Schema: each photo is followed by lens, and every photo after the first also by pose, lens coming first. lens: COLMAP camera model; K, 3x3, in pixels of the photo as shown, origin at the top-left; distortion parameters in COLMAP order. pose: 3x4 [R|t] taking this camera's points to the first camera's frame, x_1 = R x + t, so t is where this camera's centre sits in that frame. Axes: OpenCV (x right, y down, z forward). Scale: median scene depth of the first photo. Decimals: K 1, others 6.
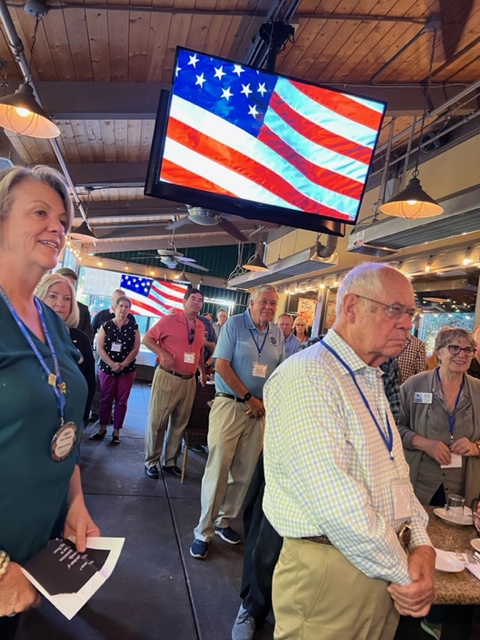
lens RADIAL K [[477.4, 0, 239.6], [0, 477.4, 337.5], [0, 0, 1]] dist [0.061499, -0.102998]
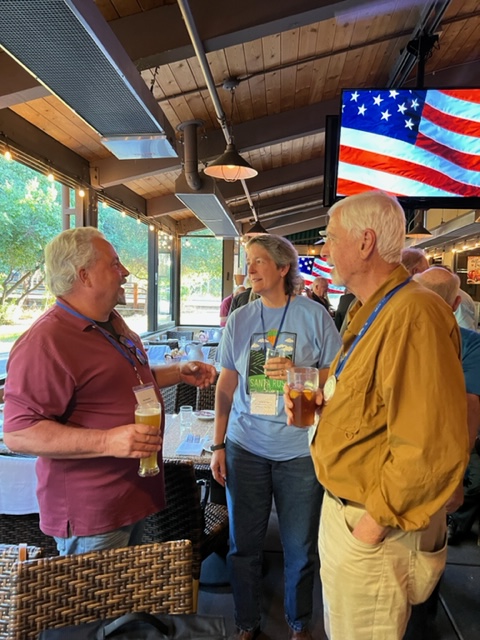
lens RADIAL K [[491.2, 0, 237.2], [0, 491.2, 328.3], [0, 0, 1]] dist [0.014029, 0.001011]
pose [[0.941723, -0.099349, -0.321384, -0.029591], [0.112622, 0.993373, 0.022926, -0.036014], [0.316976, -0.057784, 0.946672, -0.321176]]
